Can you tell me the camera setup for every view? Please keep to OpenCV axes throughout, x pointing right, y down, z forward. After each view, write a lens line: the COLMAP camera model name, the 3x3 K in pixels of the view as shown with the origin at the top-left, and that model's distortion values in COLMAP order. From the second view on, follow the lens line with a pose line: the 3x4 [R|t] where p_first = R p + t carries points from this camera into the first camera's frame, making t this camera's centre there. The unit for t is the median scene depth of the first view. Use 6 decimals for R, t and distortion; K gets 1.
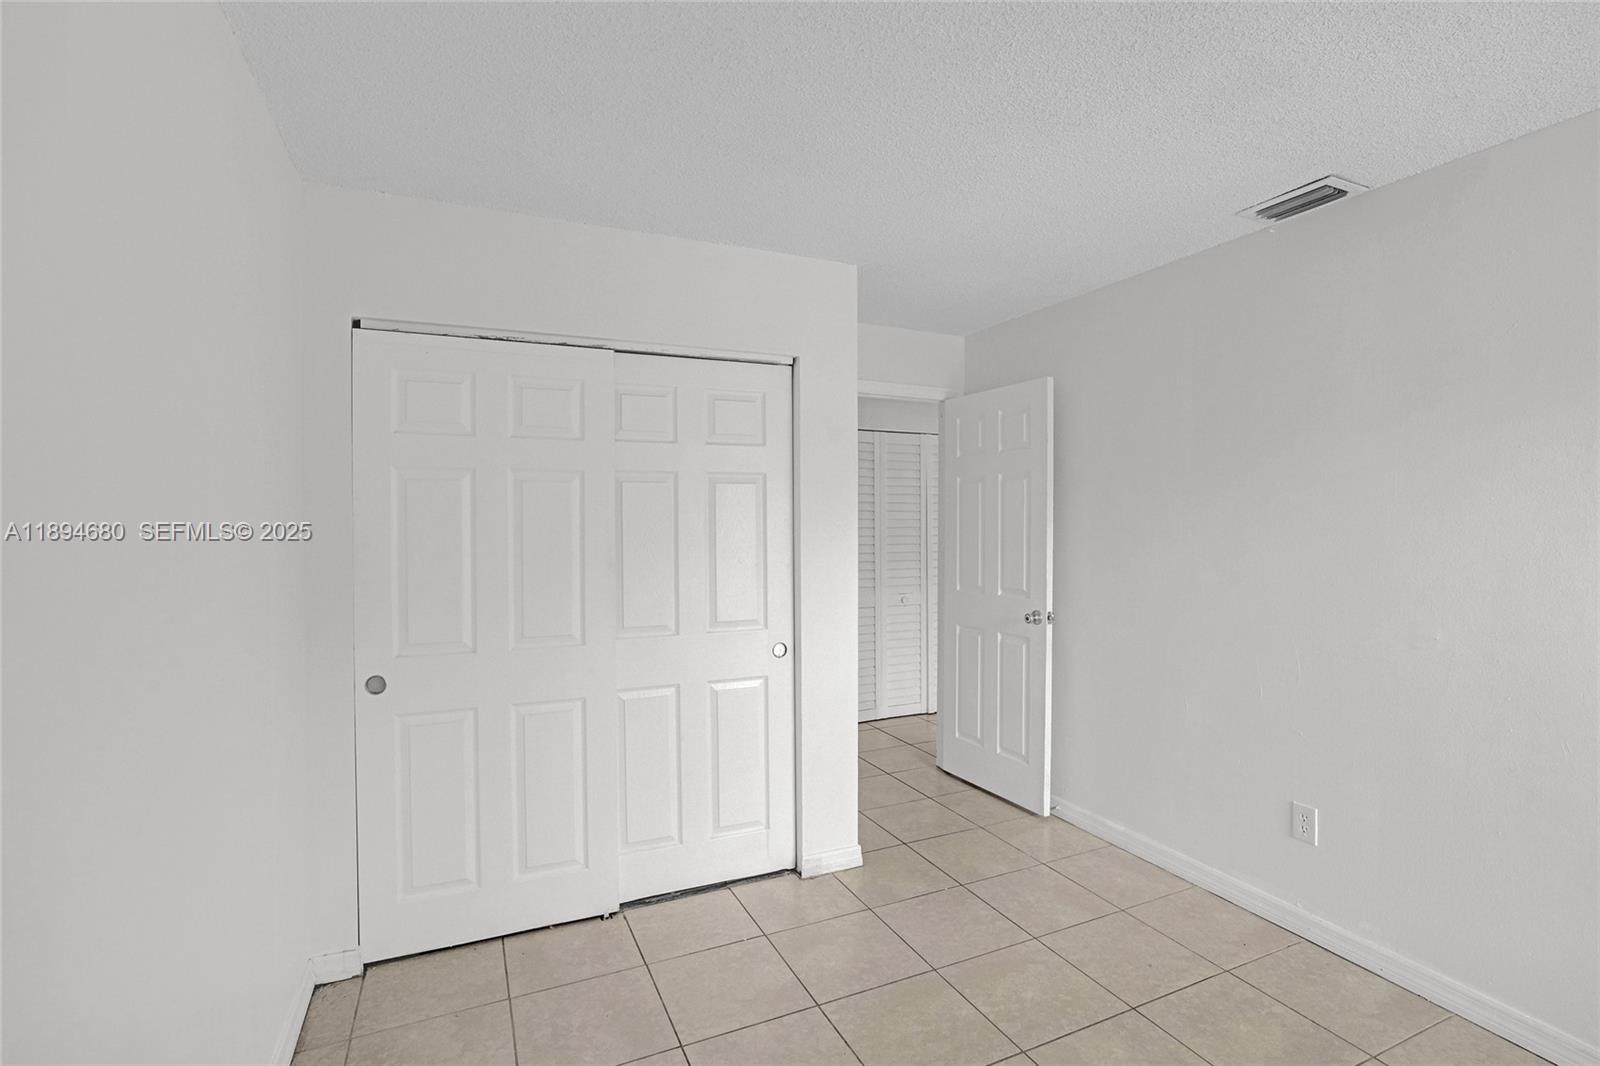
lens RADIAL K [[748.8, 0, 815.2], [0, 748.8, 538.4], [0, 0, 1]] dist [-0.050886, 0.024863]
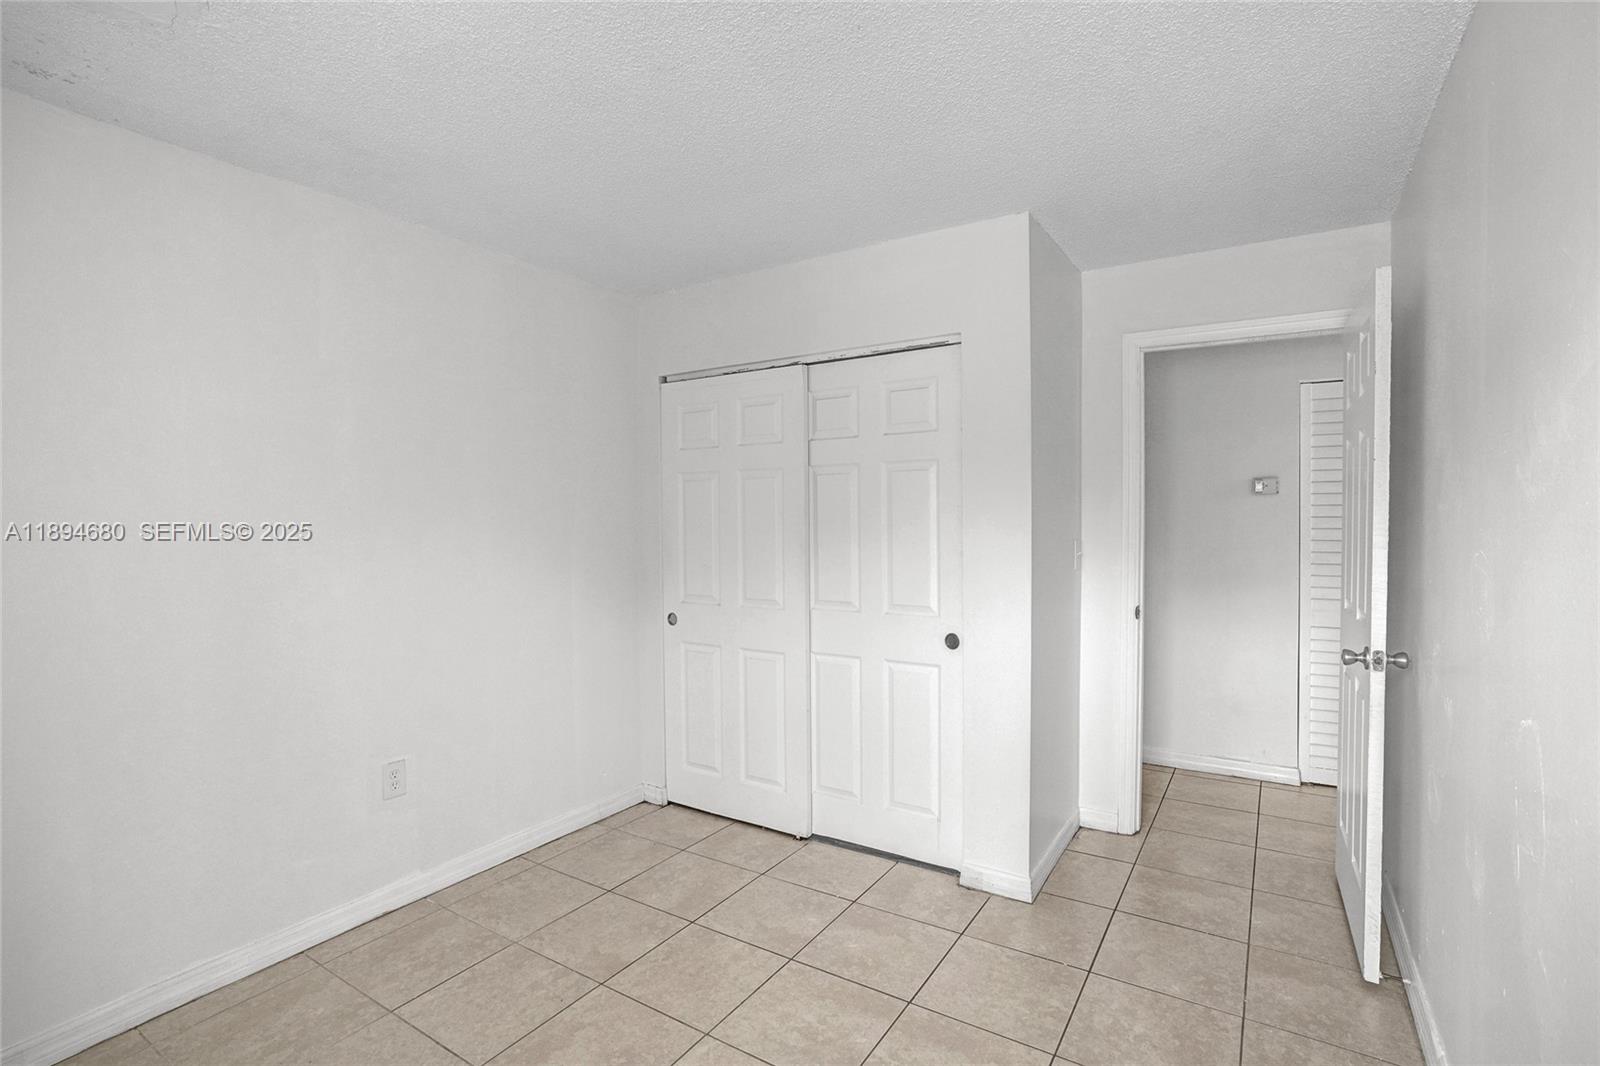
lens RADIAL K [[748.8, 0, 777.7], [0, 748.8, 536.8], [0, 0, 1]] dist [-0.050886, 0.024863]
pose [[0.534922, 0.028990, -0.844404, 0.729327], [-0.012523, 0.999573, 0.026384, -0.009909], [0.844809, -0.003539, 0.535057, 0.335302]]
